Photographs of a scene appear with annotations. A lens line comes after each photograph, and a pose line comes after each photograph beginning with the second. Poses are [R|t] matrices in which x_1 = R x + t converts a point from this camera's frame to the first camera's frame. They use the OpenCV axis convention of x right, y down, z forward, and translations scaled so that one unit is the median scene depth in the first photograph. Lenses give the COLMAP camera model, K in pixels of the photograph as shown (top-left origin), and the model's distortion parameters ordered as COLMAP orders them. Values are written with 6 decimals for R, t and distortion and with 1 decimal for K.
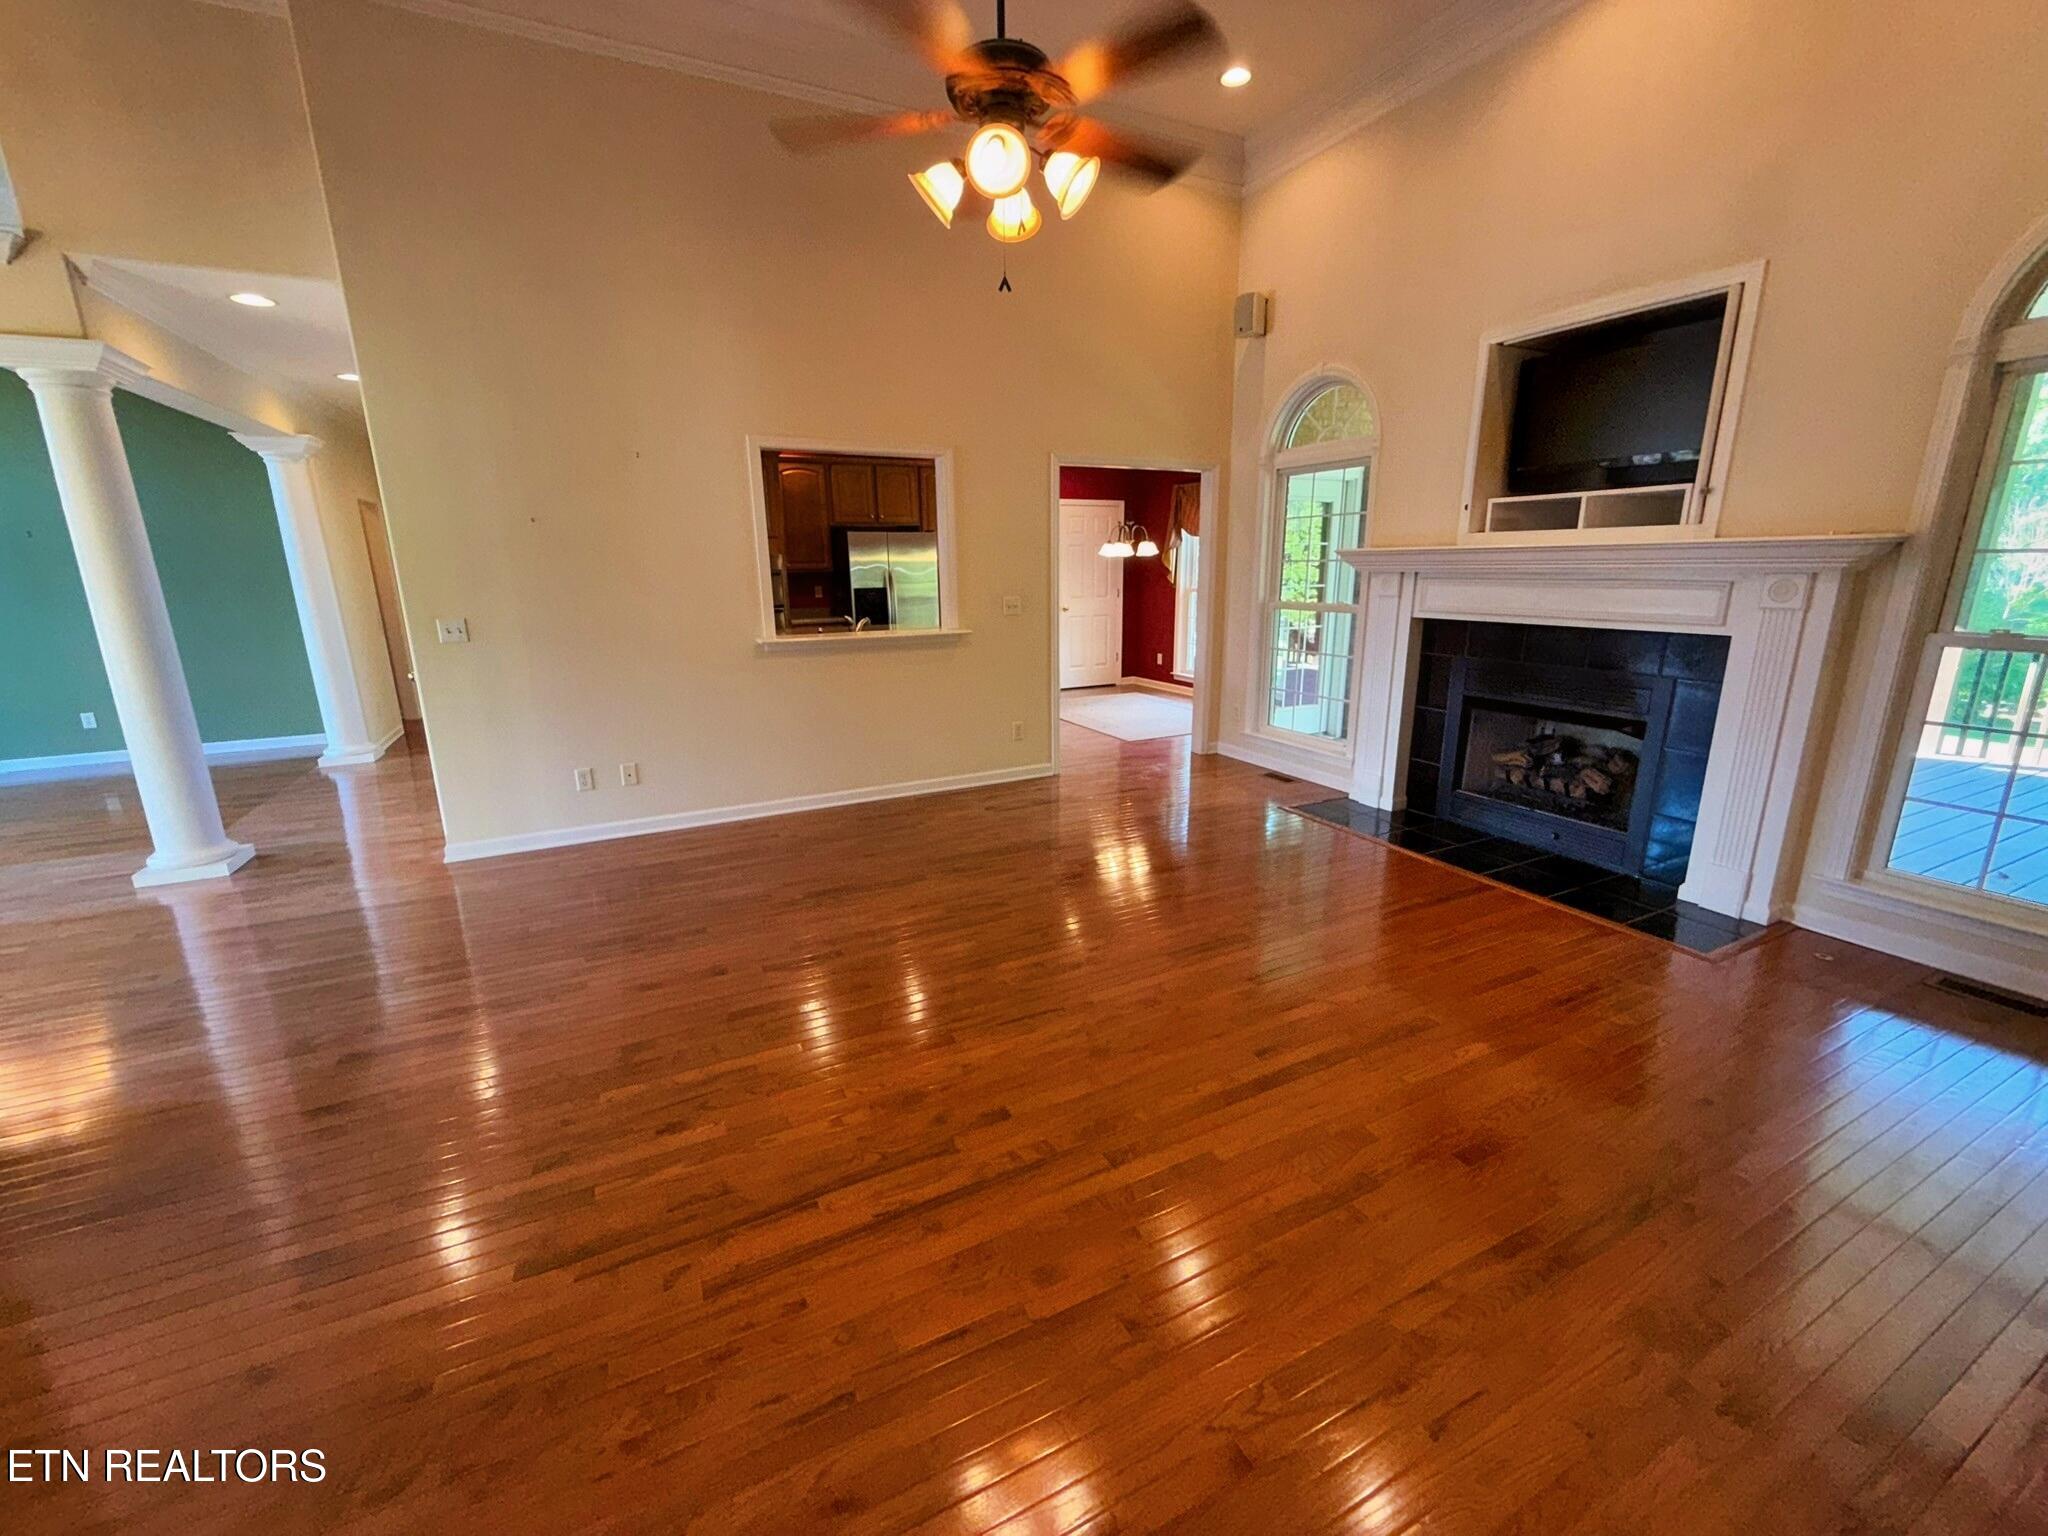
lens RADIAL K [[808.4, 0, 1037.1], [0, 808.4, 765.1], [0, 0, 1]] dist [-0.000344, -0.000081]
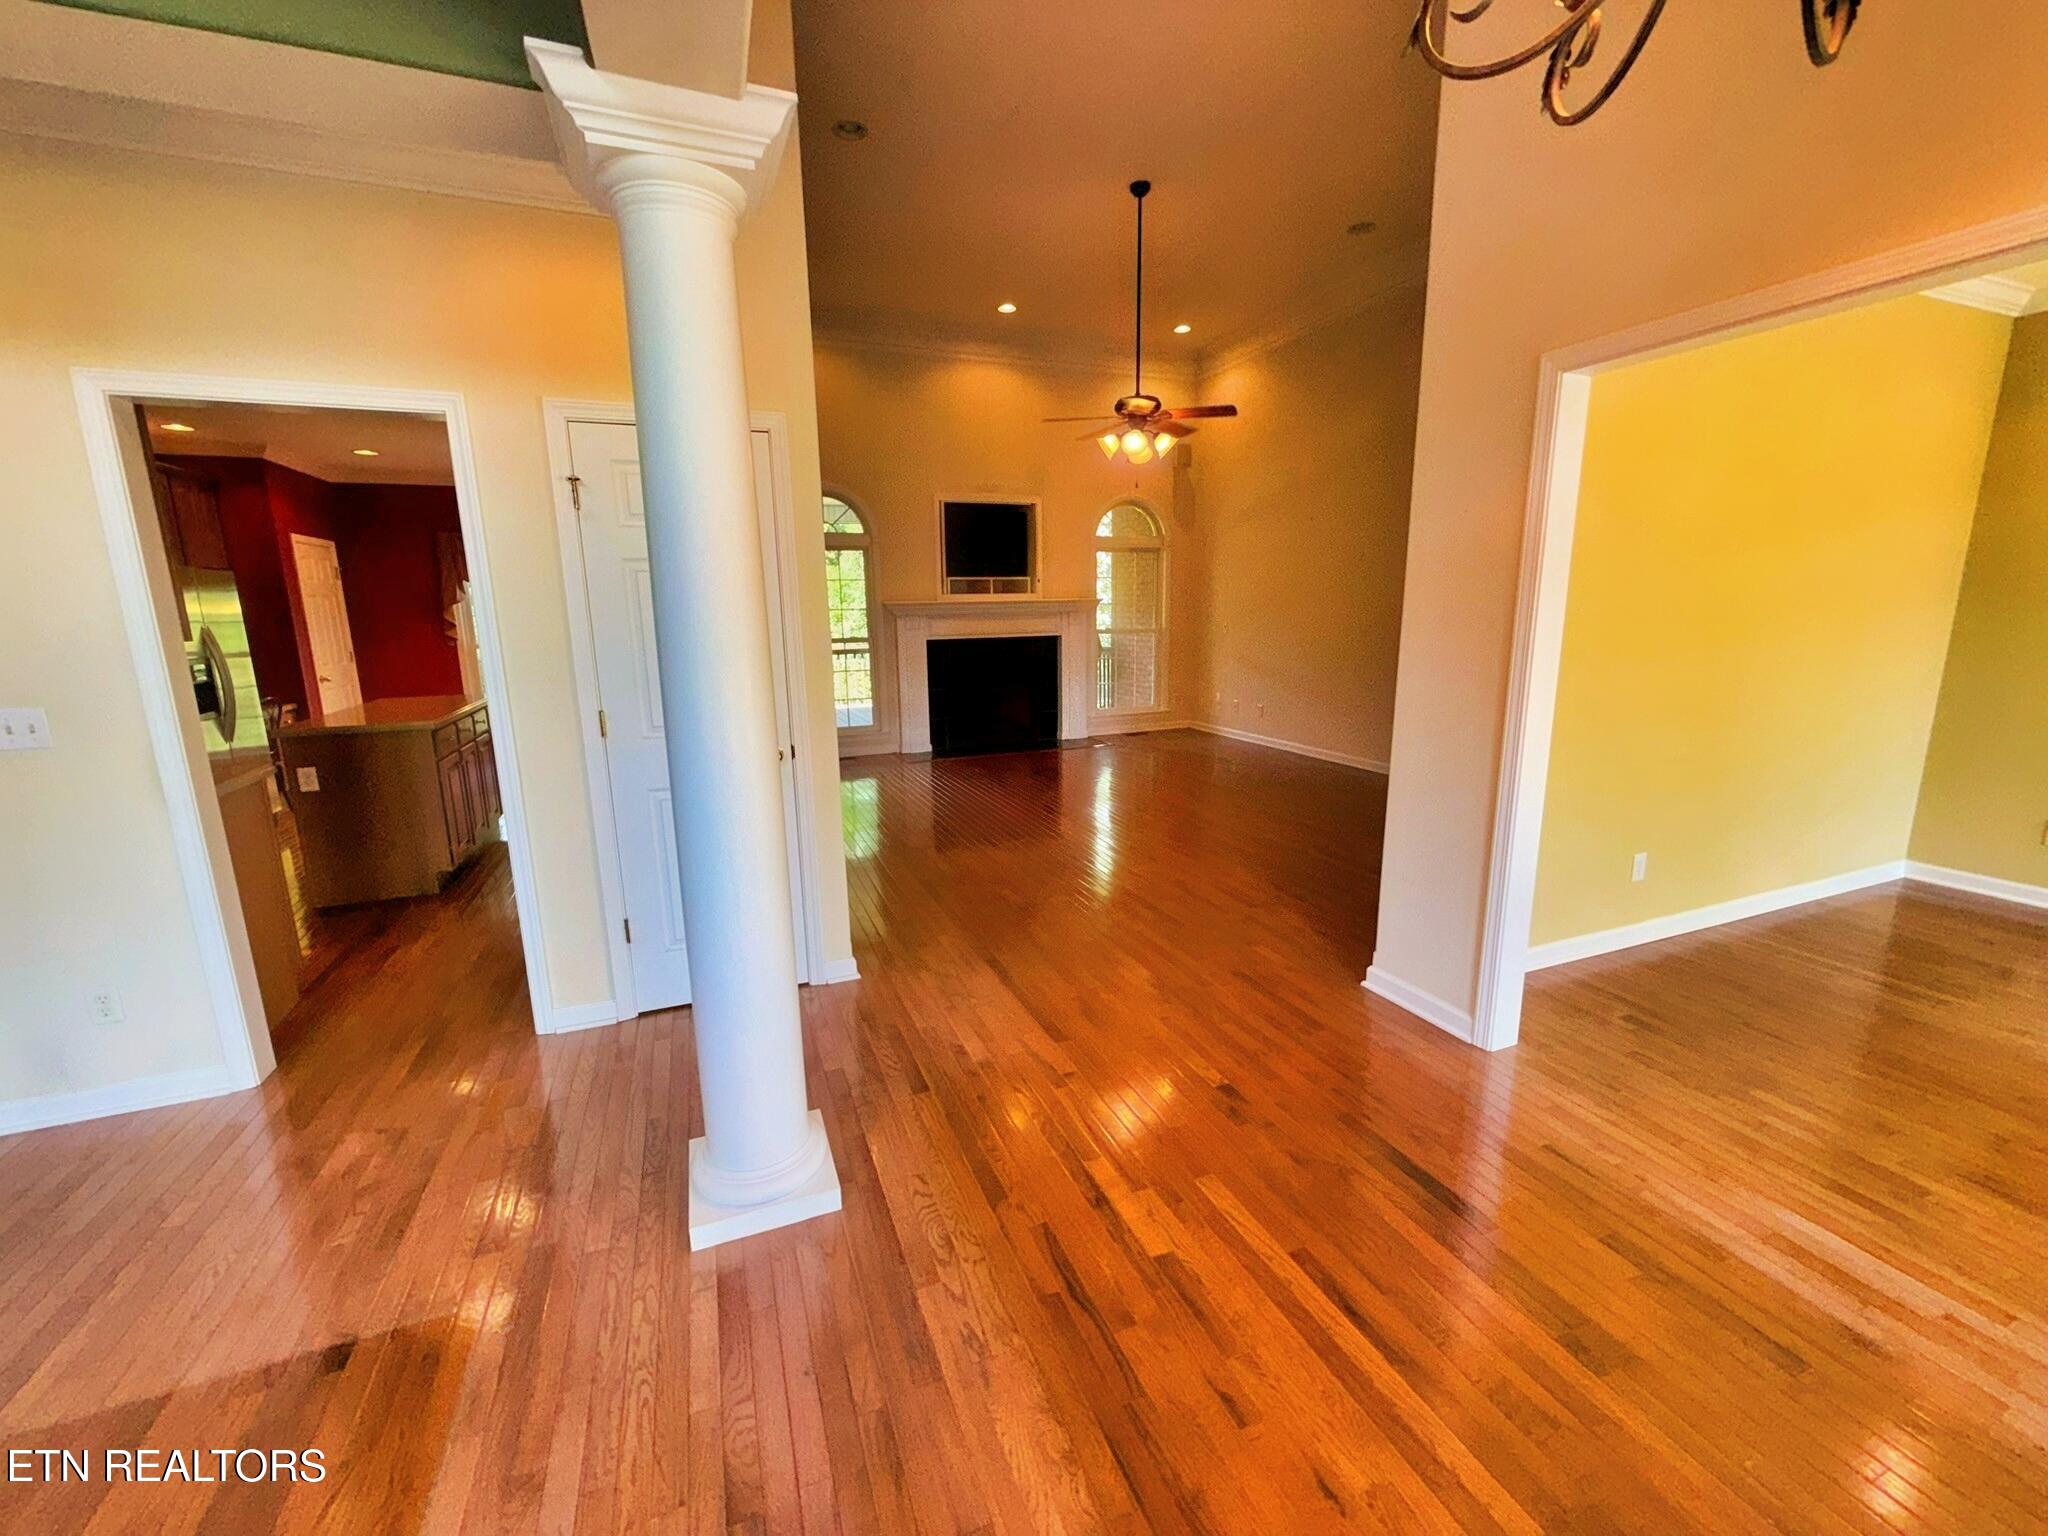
lens RADIAL K [[823.2, 0, 1024.0], [0, 823.2, 768.0], [0, 0, 1]] dist [0.000398, -0.000299]
pose [[0.107860, -0.190087, 0.975824, -1.555009], [0.247974, 0.955671, 0.158752, -0.166223], [-0.962743, 0.224857, 0.150215, 0.660873]]
